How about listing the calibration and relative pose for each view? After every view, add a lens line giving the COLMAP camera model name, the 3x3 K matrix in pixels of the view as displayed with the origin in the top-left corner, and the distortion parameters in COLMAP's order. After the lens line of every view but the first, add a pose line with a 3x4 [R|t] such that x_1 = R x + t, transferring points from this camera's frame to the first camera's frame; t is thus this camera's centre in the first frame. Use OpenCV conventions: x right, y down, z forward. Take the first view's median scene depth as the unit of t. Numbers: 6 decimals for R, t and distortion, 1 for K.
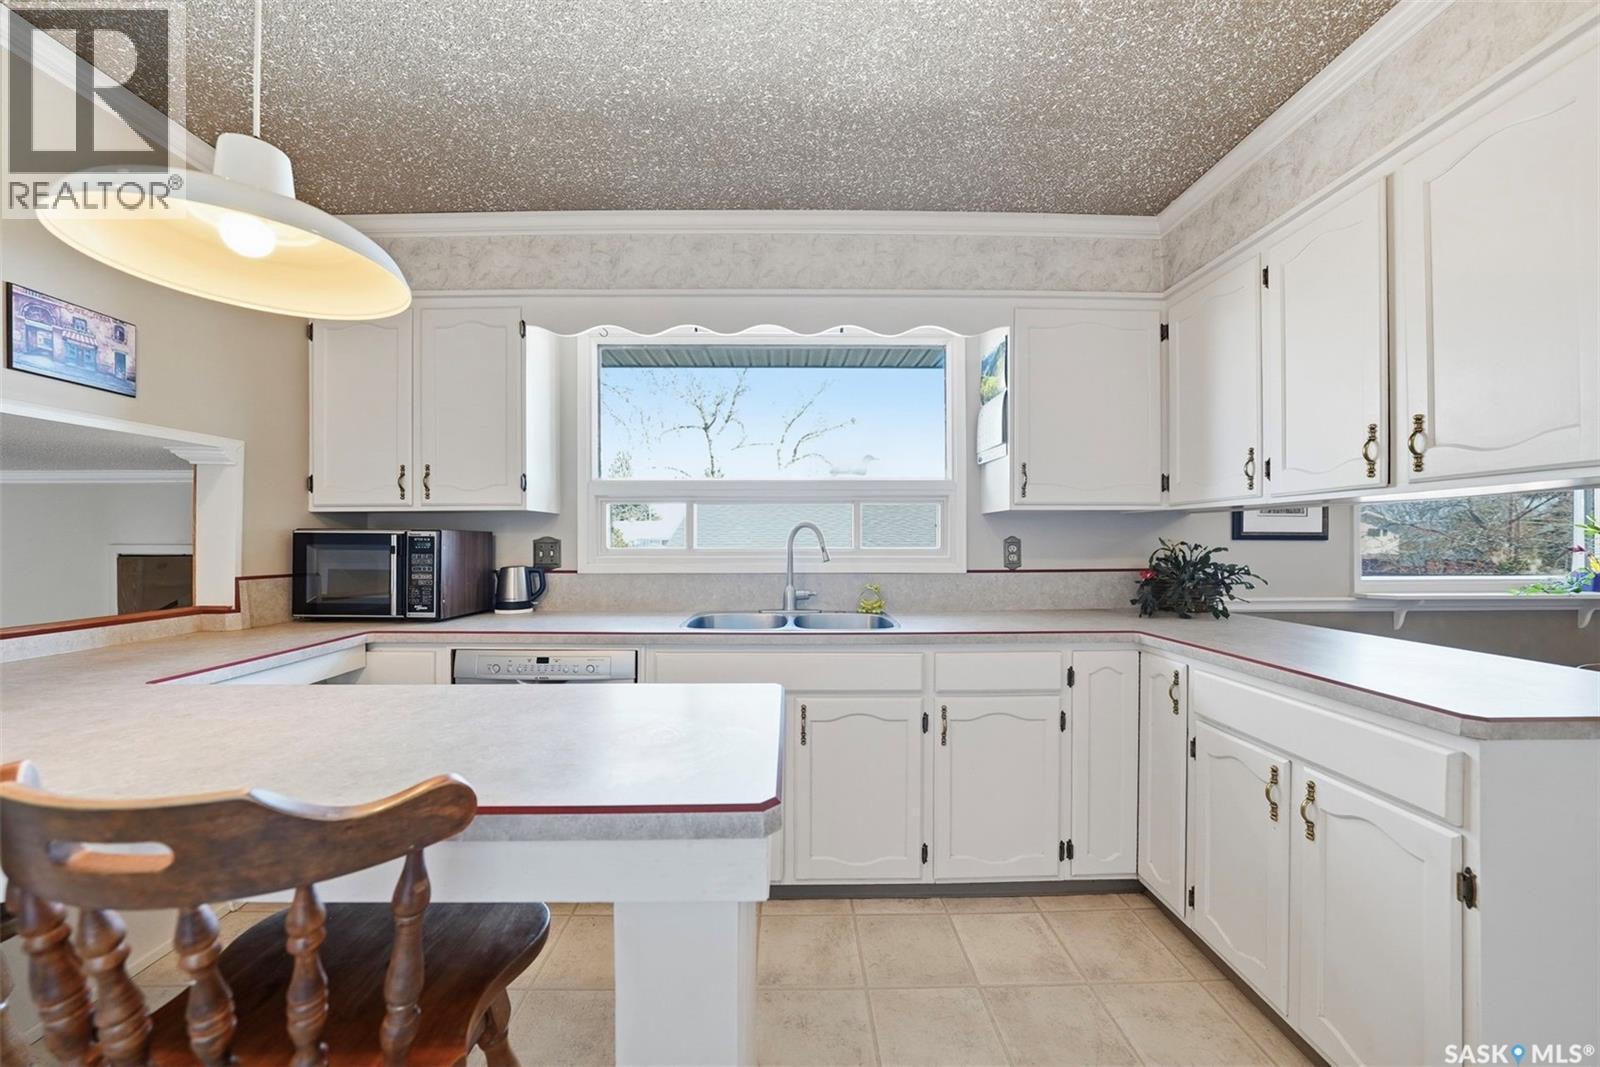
lens RADIAL K [[575.3, 0, 797.4], [0, 575.3, 542.8], [0, 0, 1]] dist [-0.013916, 0.000173]
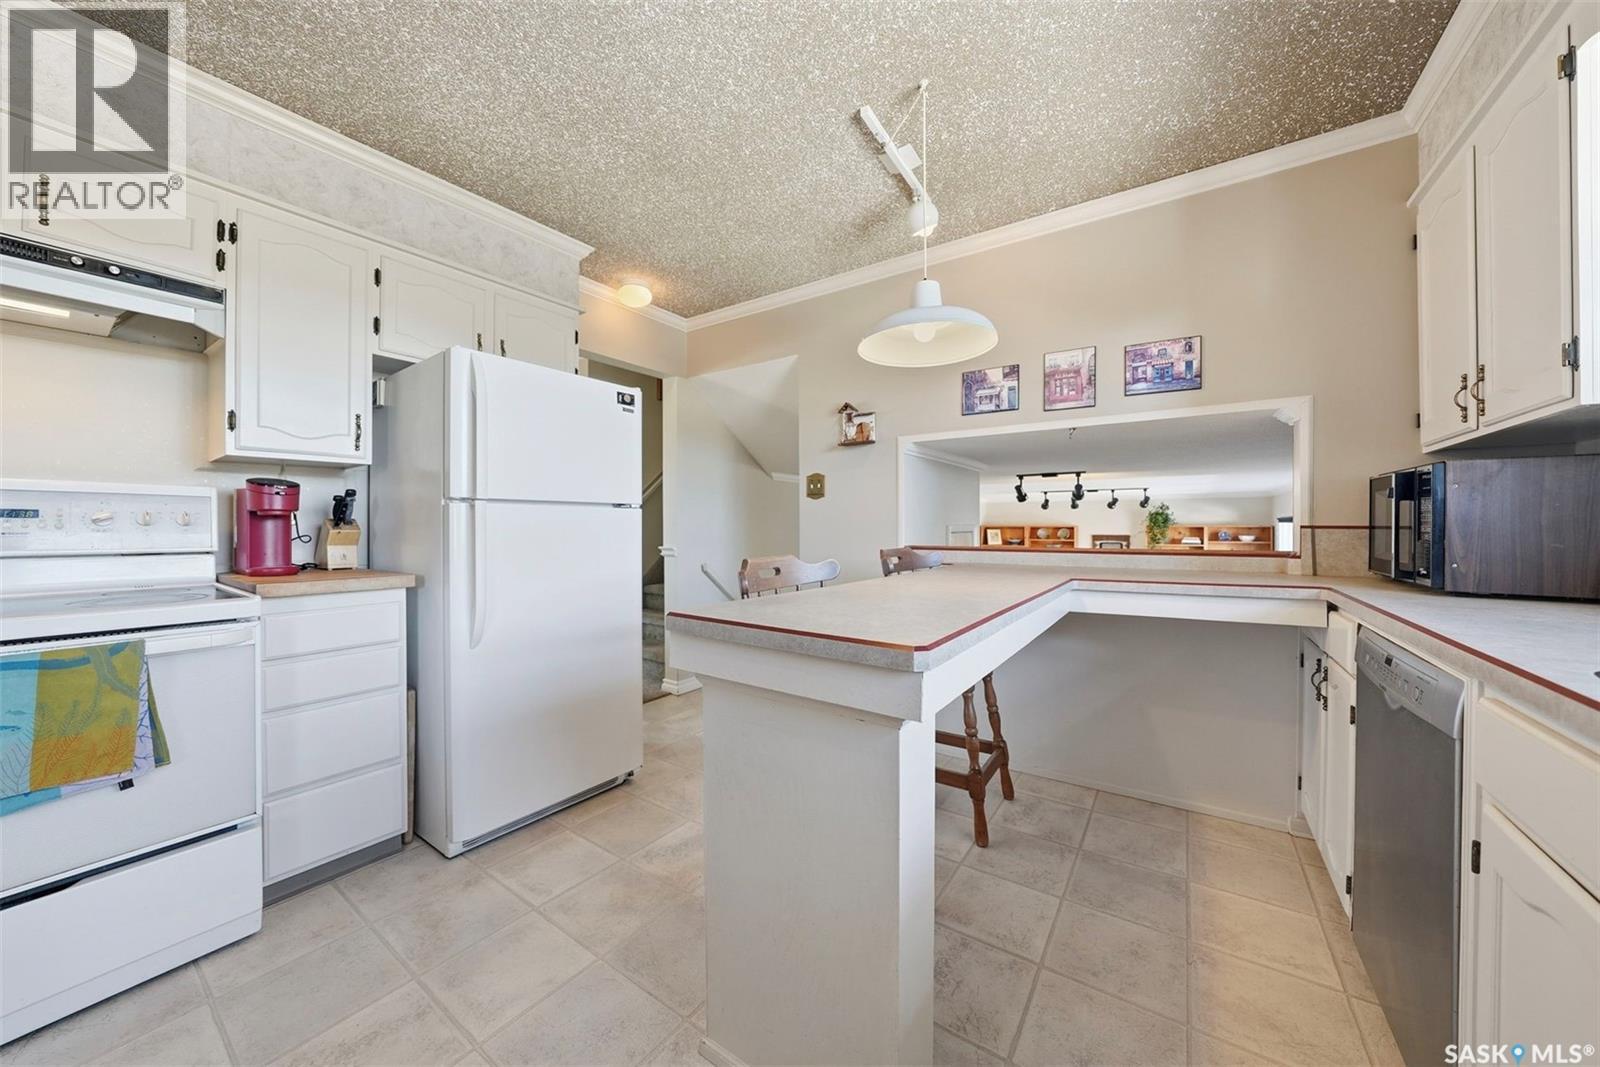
lens RADIAL K [[559.3, 0, 794.6], [0, 559.3, 529.5], [0, 0, 1]] dist [-0.012451, 0.000158]
pose [[-0.576377, 0.005520, -0.817166, 0.373183], [-0.001434, 0.999969, 0.007766, 0.056134], [0.817183, 0.005648, -0.576351, 0.746212]]
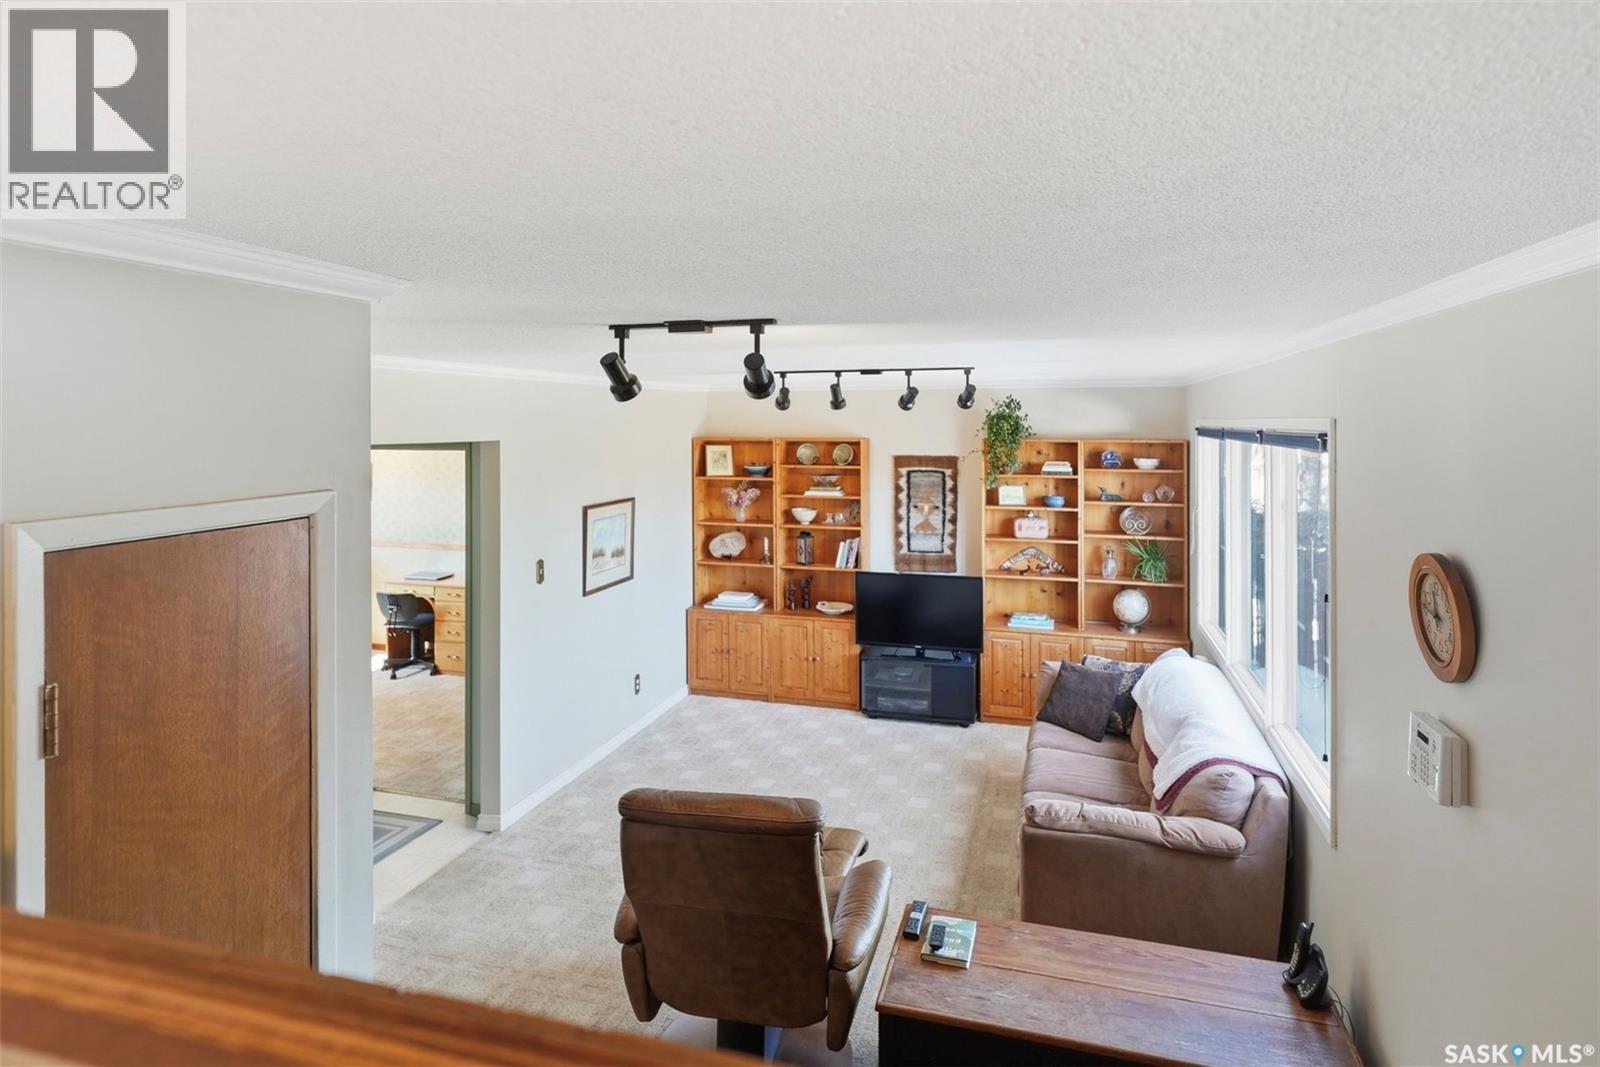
lens RADIAL K [[899.7, 0, 792.3], [0, 899.7, 425.3], [0, 0, 1]] dist [0.027560, 0.000292]
pose [[-0.296206, 0.004438, -0.955114, -0.800594], [-0.001502, 0.999986, 0.005113, -0.008991], [0.955123, 0.002949, -0.296195, 0.818918]]
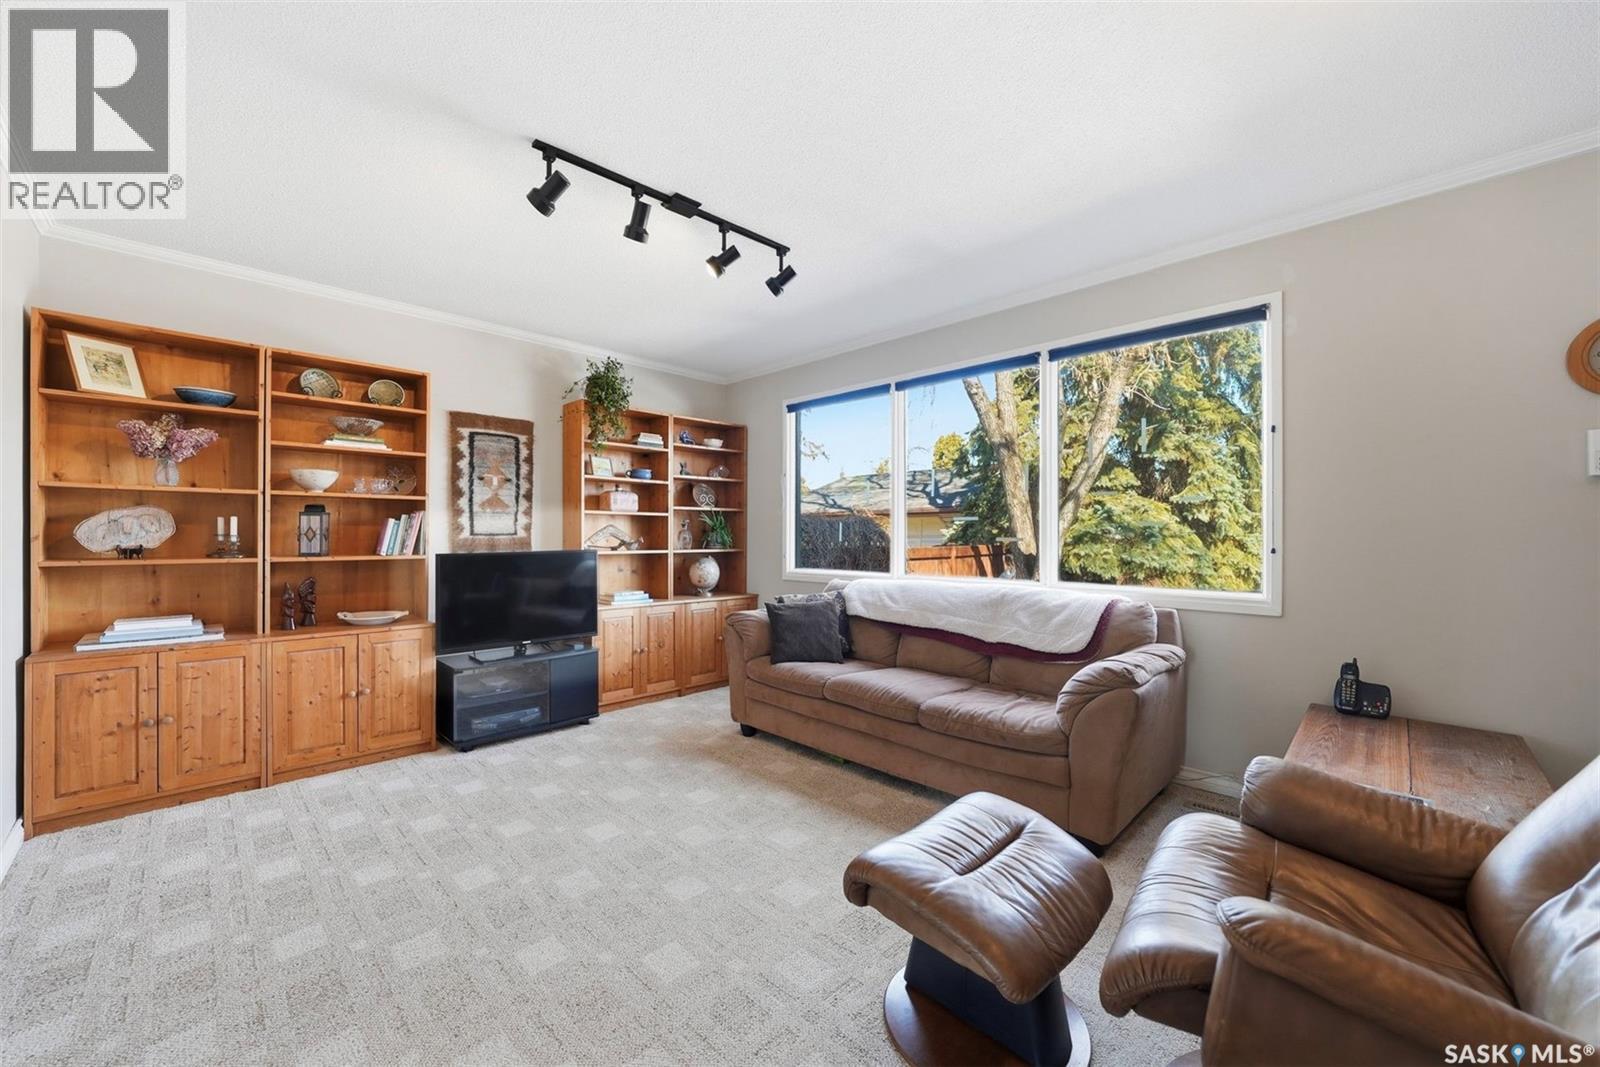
lens RADIAL K [[623.7, 0, 800.0], [0, 623.7, 533.5], [0, 0, 1]] dist [-0.000853, 0.000118]
pose [[0.699632, 0.001960, -0.714501, -2.157574], [-0.003800, 0.999992, -0.000978, 0.472752], [0.714493, 0.003399, 0.699634, -0.352451]]
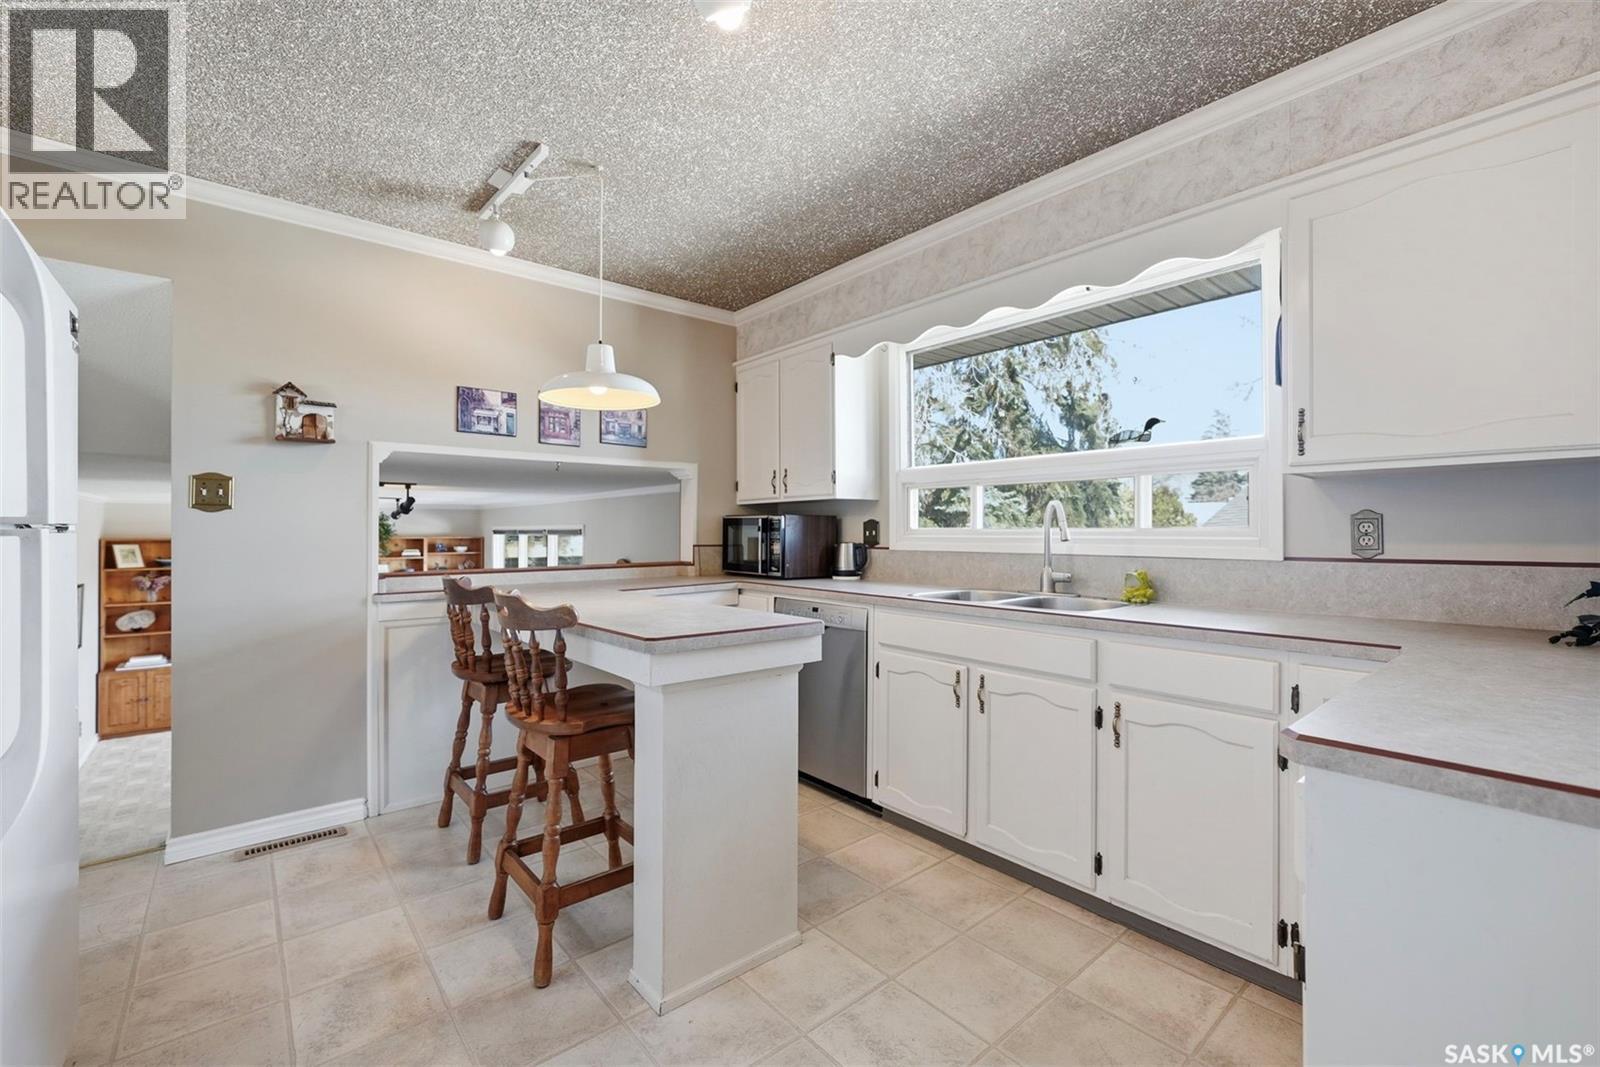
lens RADIAL K [[677.3, 0, 798.6], [0, 677.3, 525.1], [0, 0, 1]] dist [-0.001345, -0.000113]
pose [[0.636147, -0.007017, -0.771536, 0.699487], [-0.001158, 0.999949, -0.010049, 0.020102], [0.771567, 0.007286, 0.636107, -0.041484]]
